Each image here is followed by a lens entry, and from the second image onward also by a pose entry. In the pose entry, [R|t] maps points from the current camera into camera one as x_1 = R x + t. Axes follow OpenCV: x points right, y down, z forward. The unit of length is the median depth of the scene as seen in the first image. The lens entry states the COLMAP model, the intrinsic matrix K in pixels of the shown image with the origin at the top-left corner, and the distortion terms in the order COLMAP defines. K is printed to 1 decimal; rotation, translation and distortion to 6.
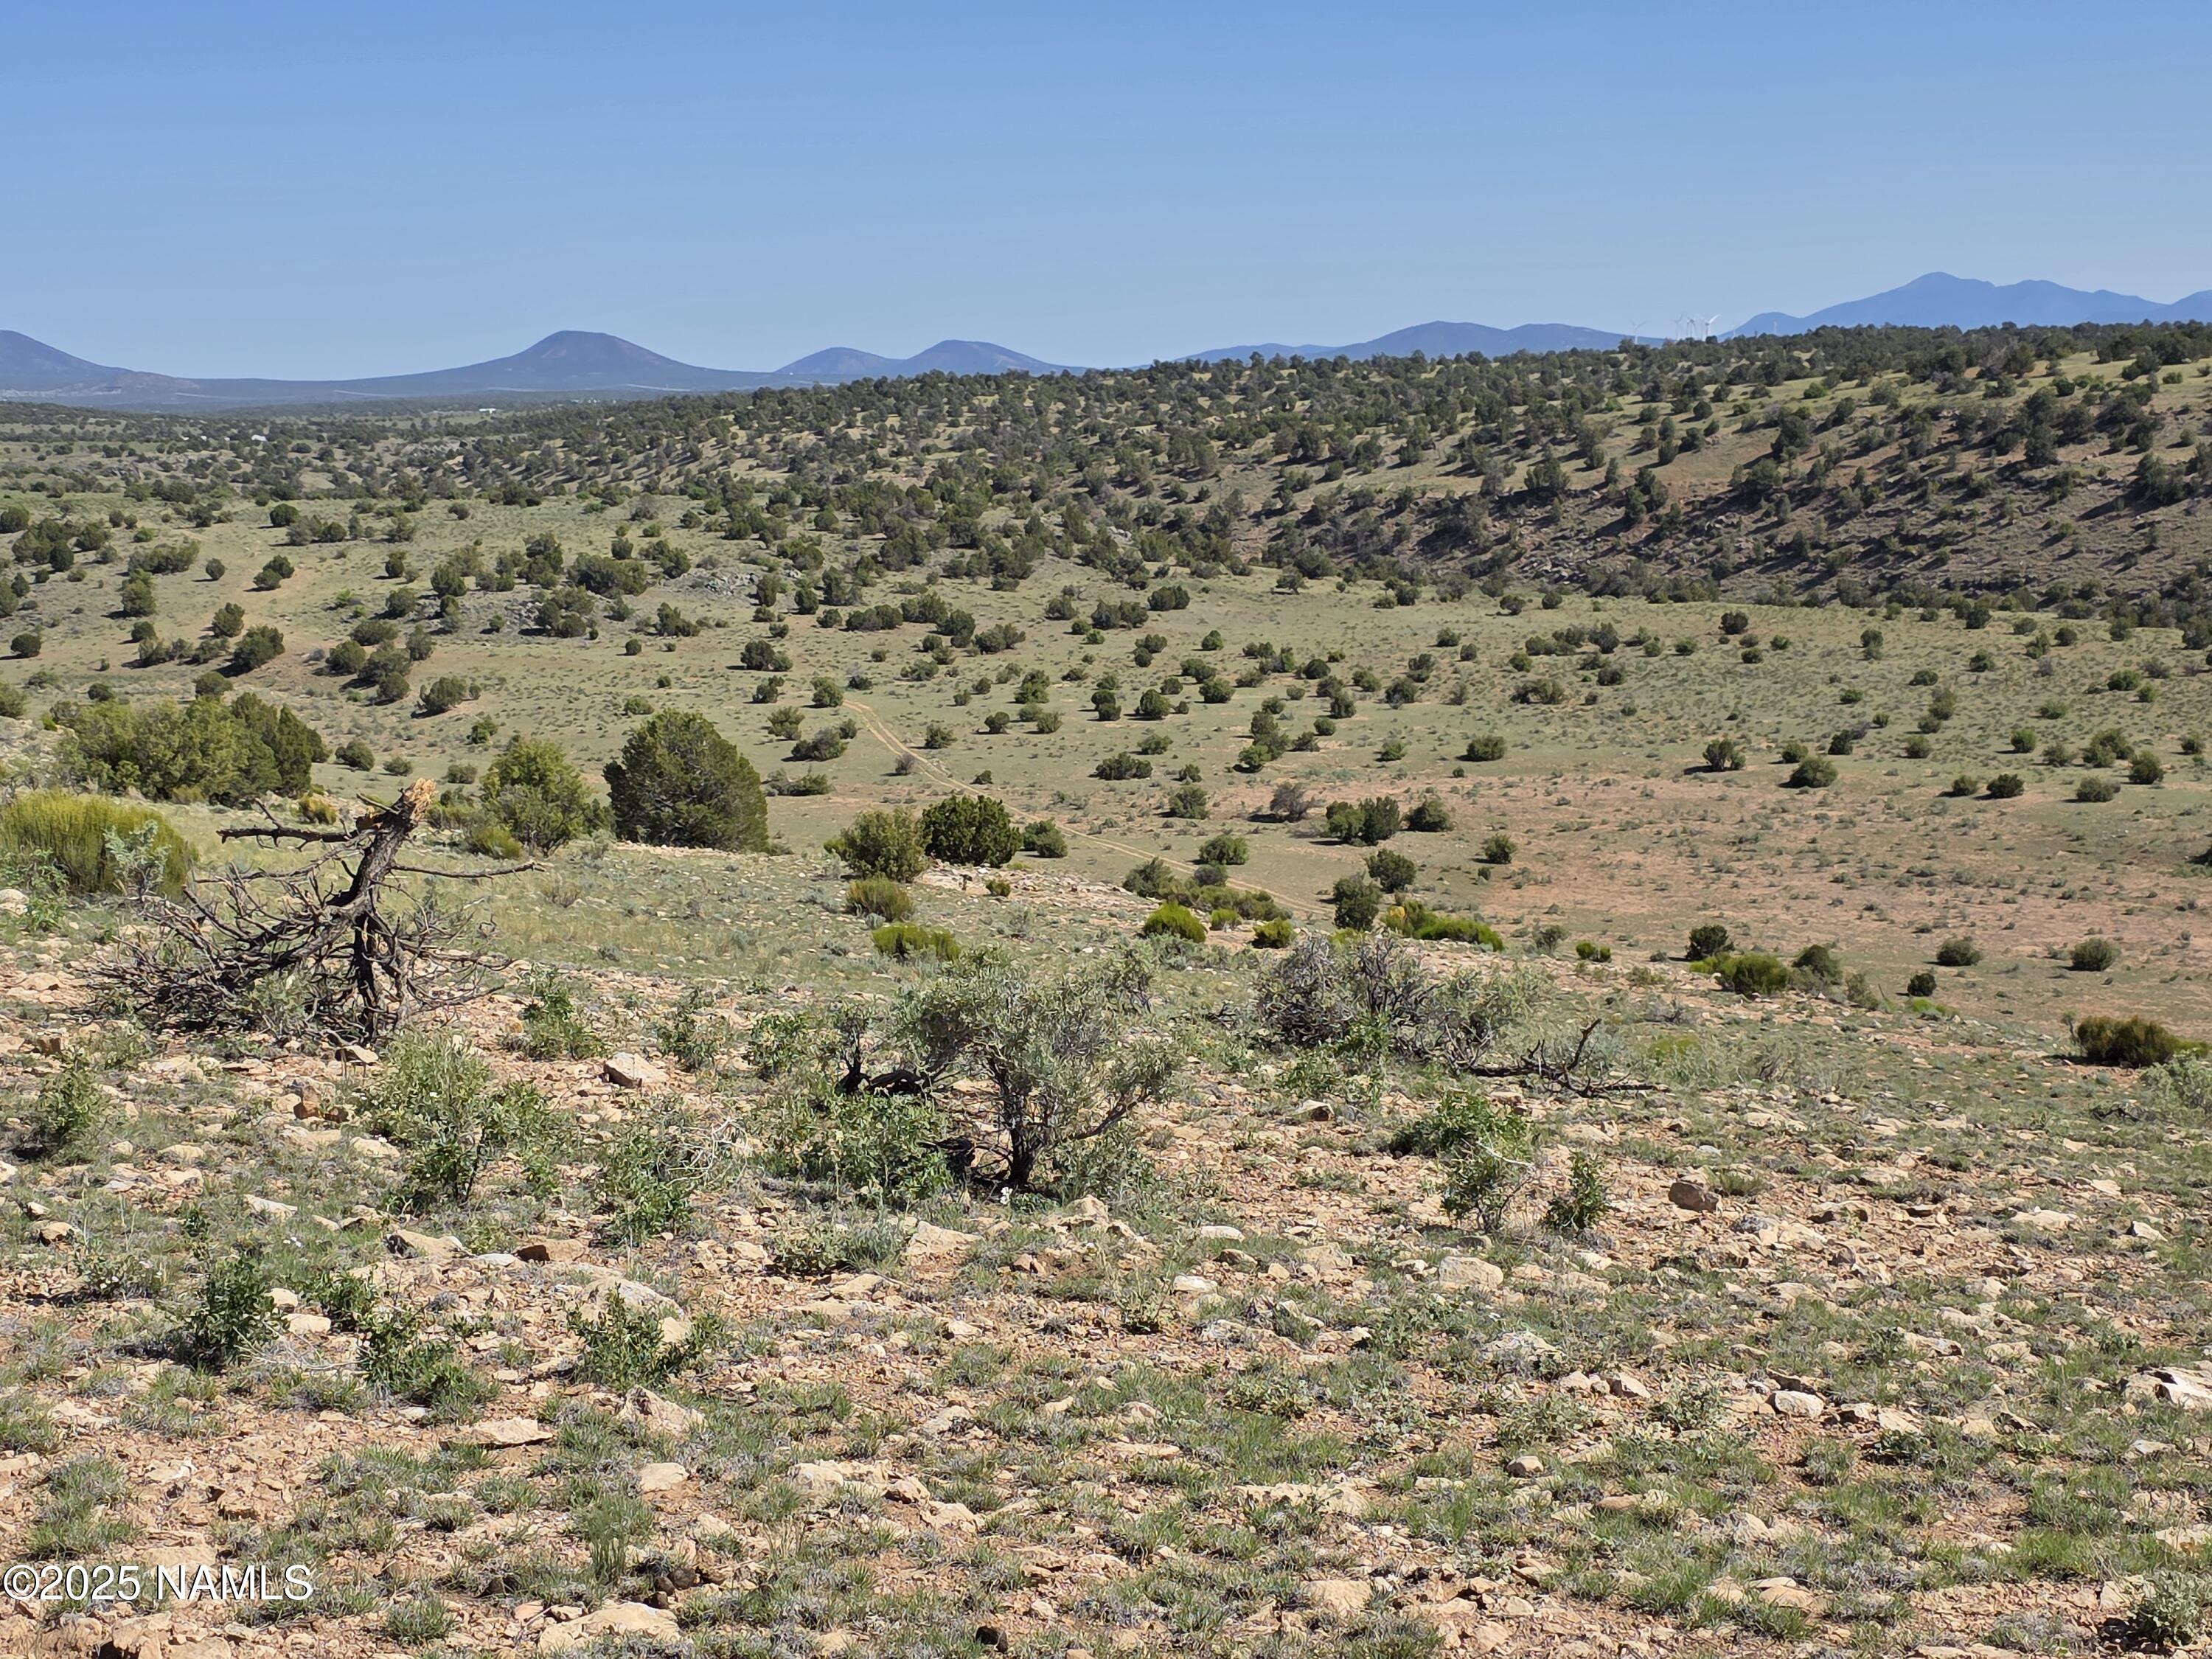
lens RADIAL K [[3906.5, 0, 1037.3], [0, 3906.5, 827.1], [0, 0, 1]] dist [0.230430, -0.949270]
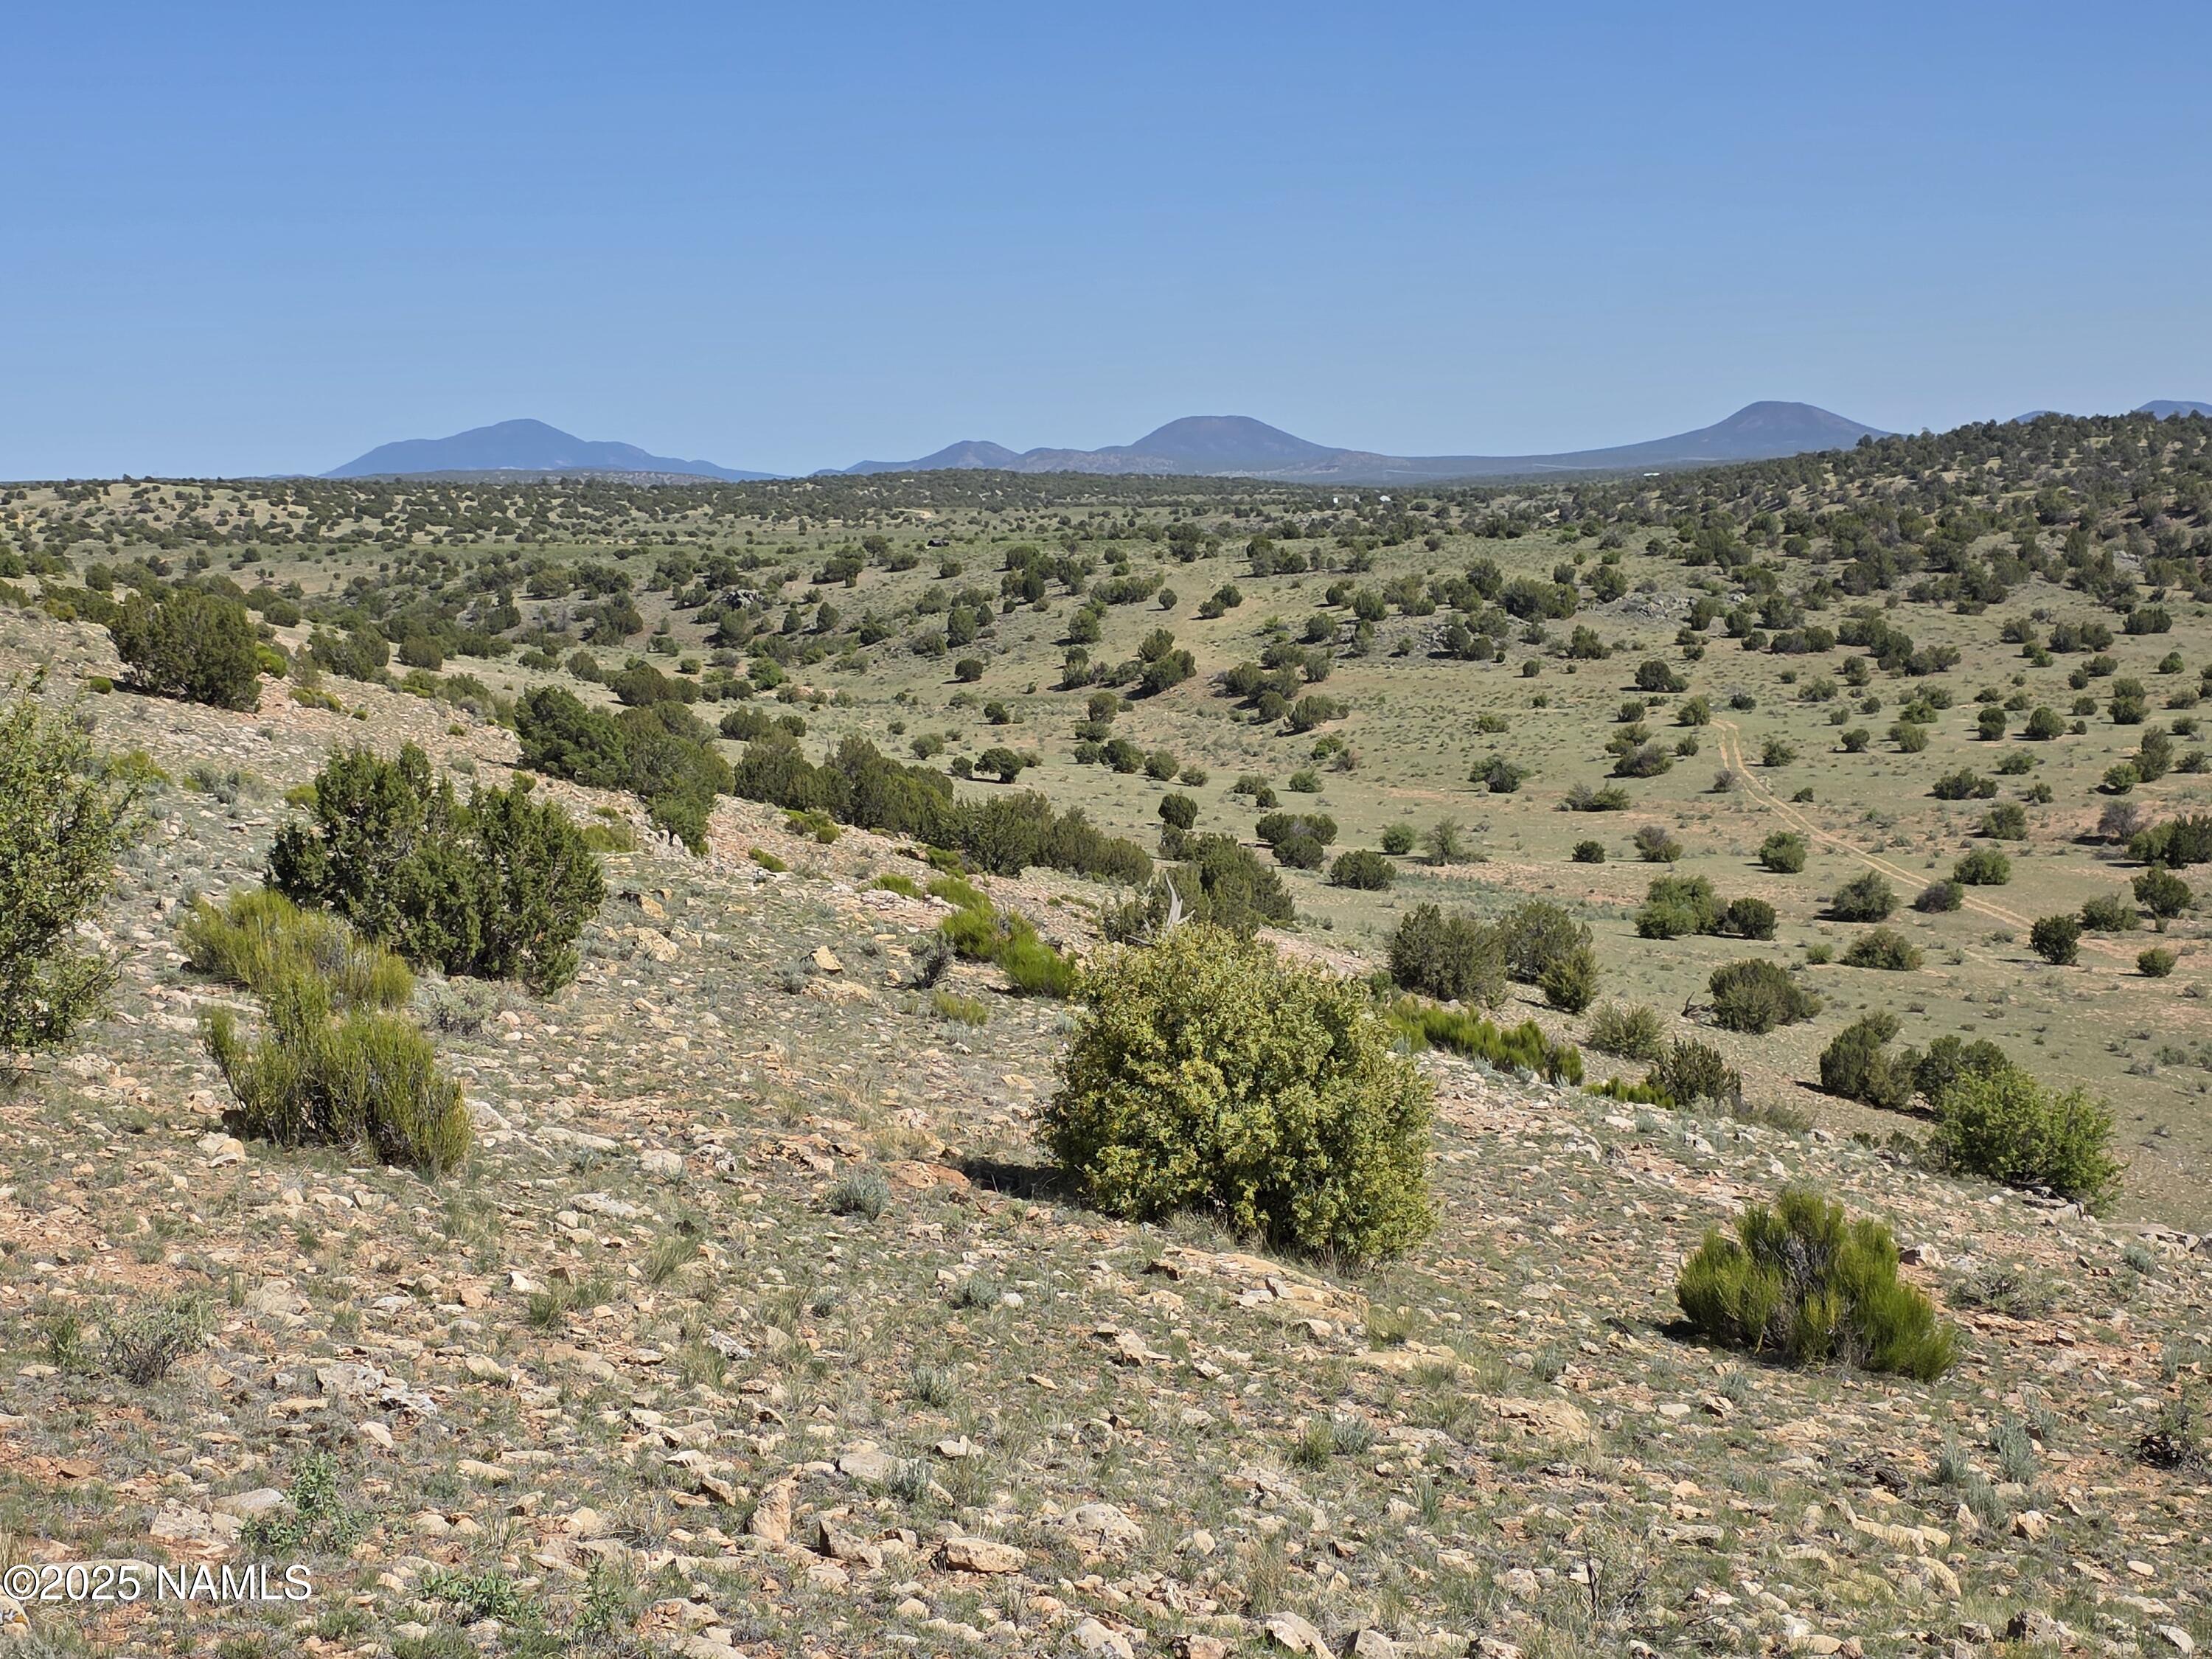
lens RADIAL K [[3735.8, 0, 1090.0], [0, 3735.8, 829.2], [0, 0, 1]] dist [0.263361, -1.219246]
pose [[0.954666, 0.014311, -0.297336, 0.058284], [-0.018684, 0.999755, -0.011871, 0.005878], [0.297093, 0.016889, 0.954699, 0.064679]]
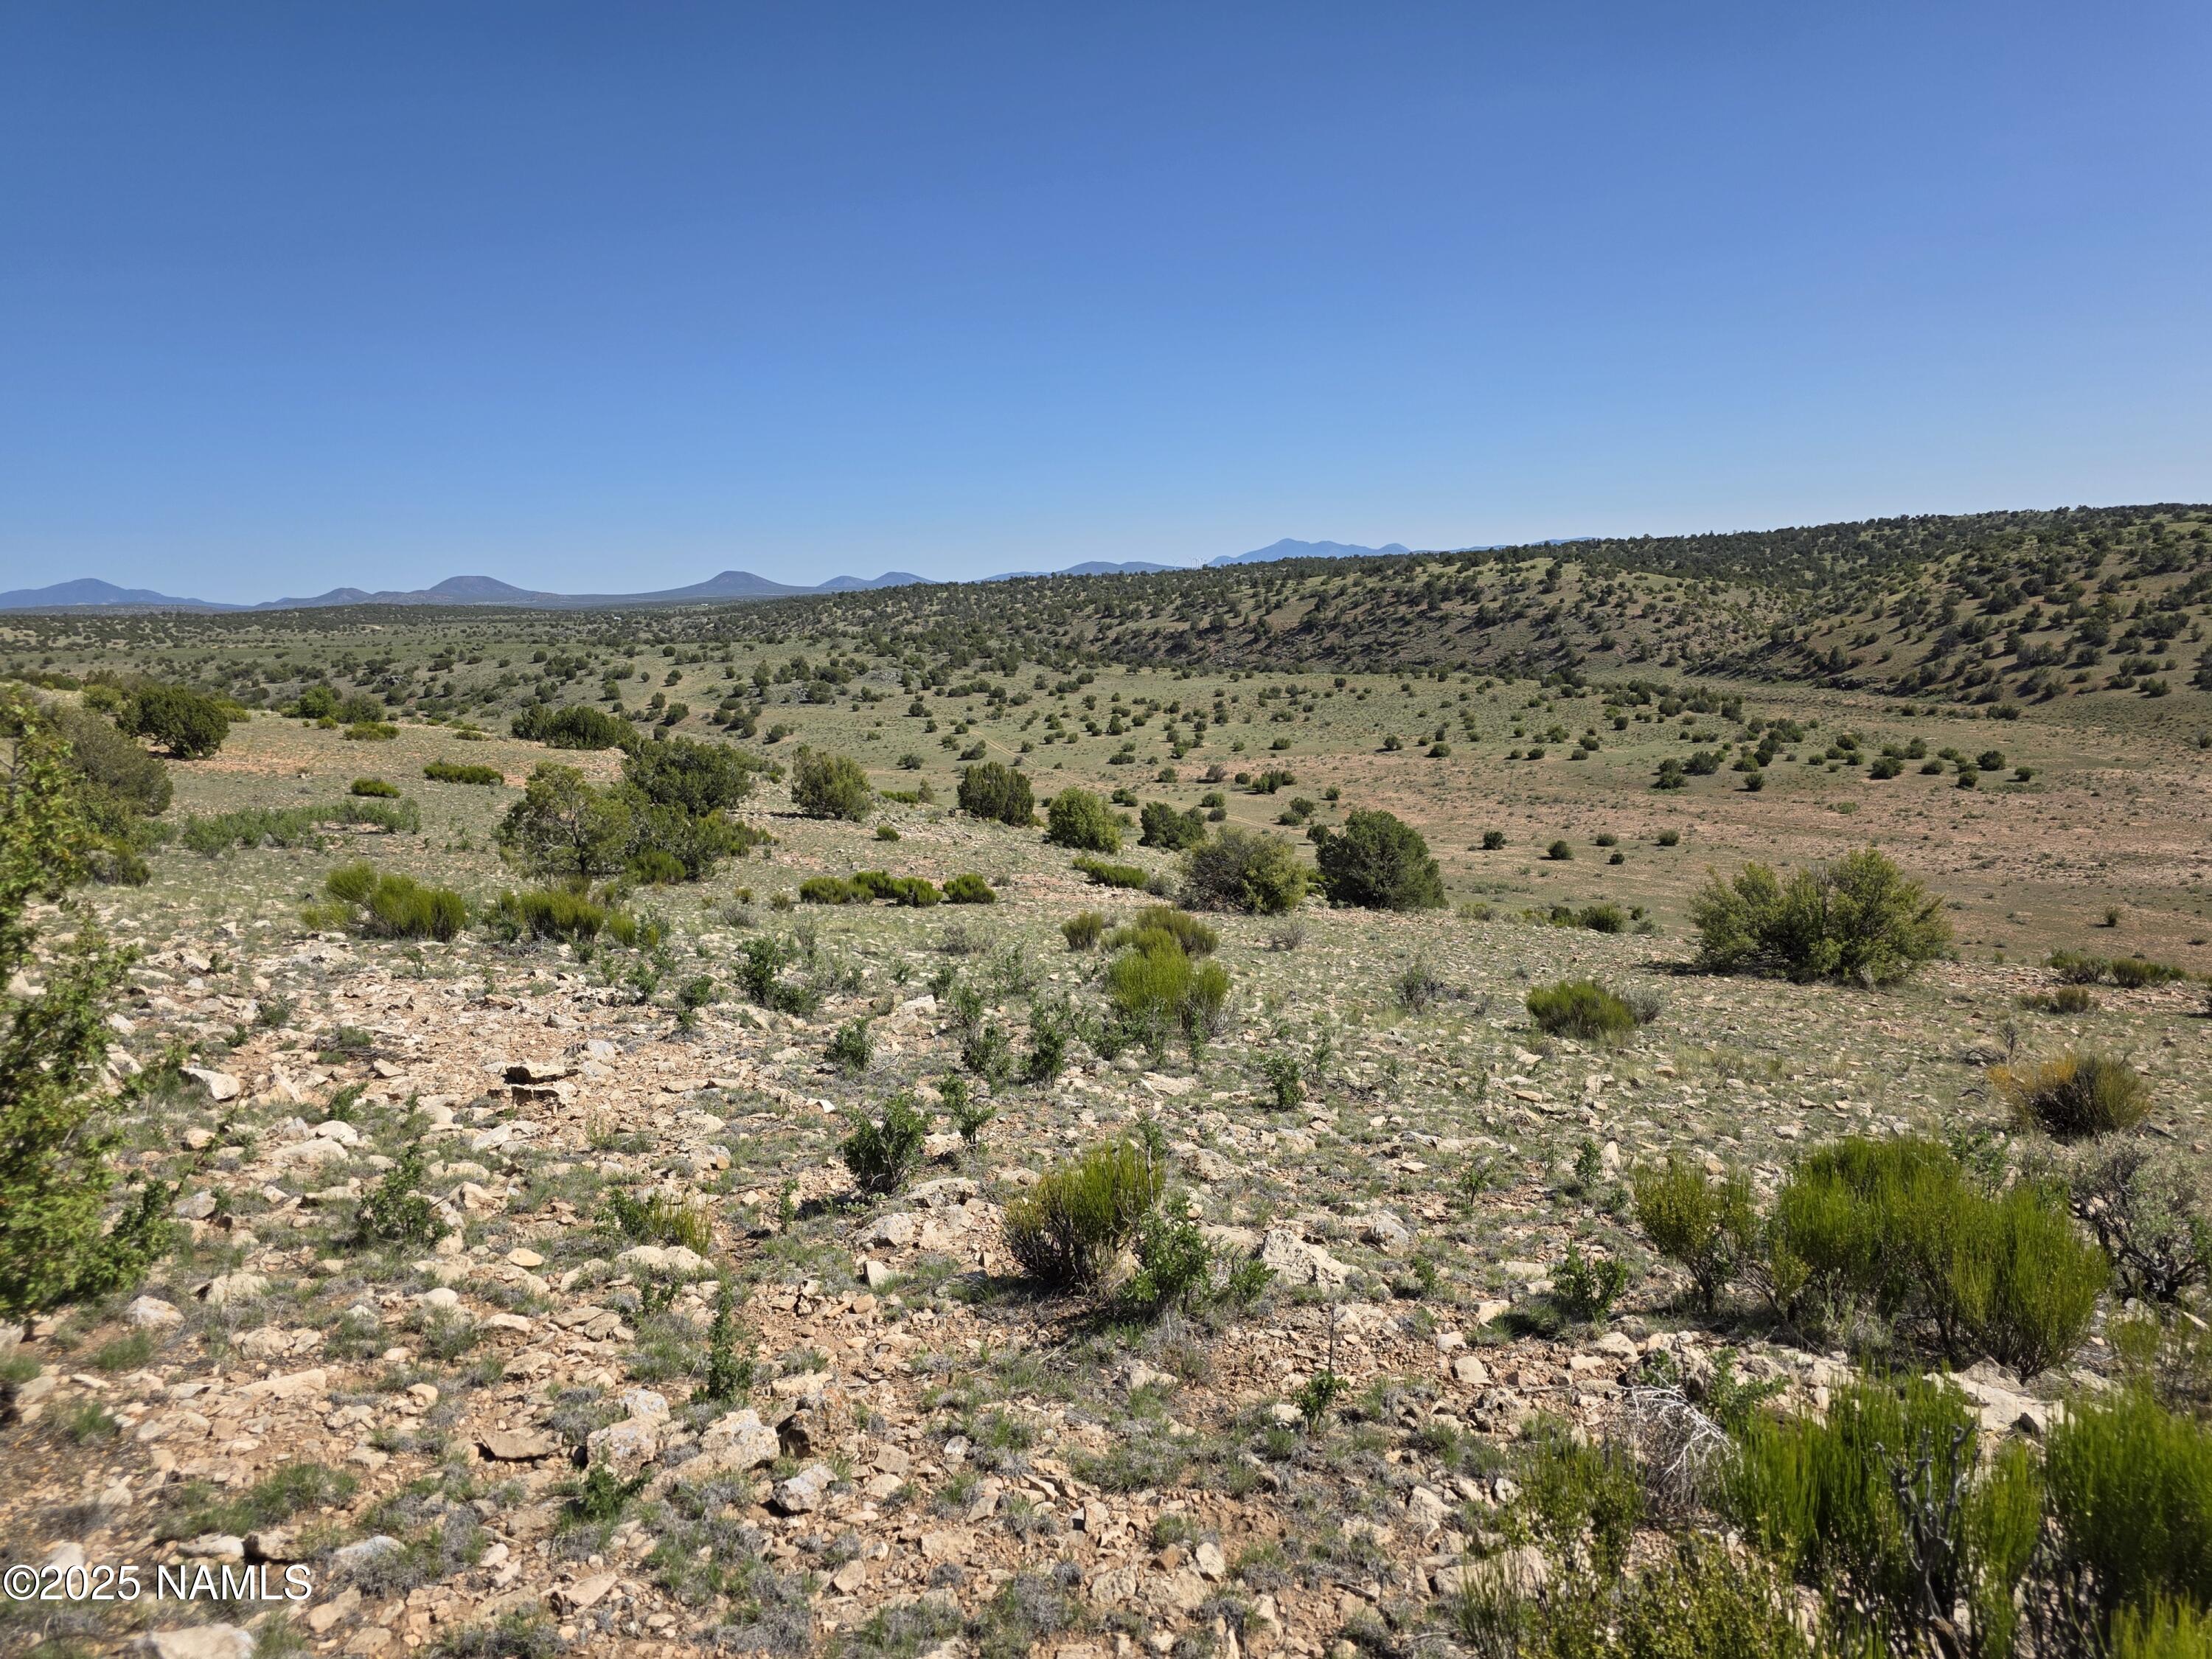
lens RADIAL K [[1585.7, 0, 1106.0], [0, 1585.7, 829.5], [0, 0, 1]] dist [0.111536, -0.176196]
pose [[0.993113, -0.038918, 0.110507, -0.054650], [0.034773, 0.998626, 0.039191, -0.007007], [-0.111881, -0.035079, 0.993102, 0.091741]]
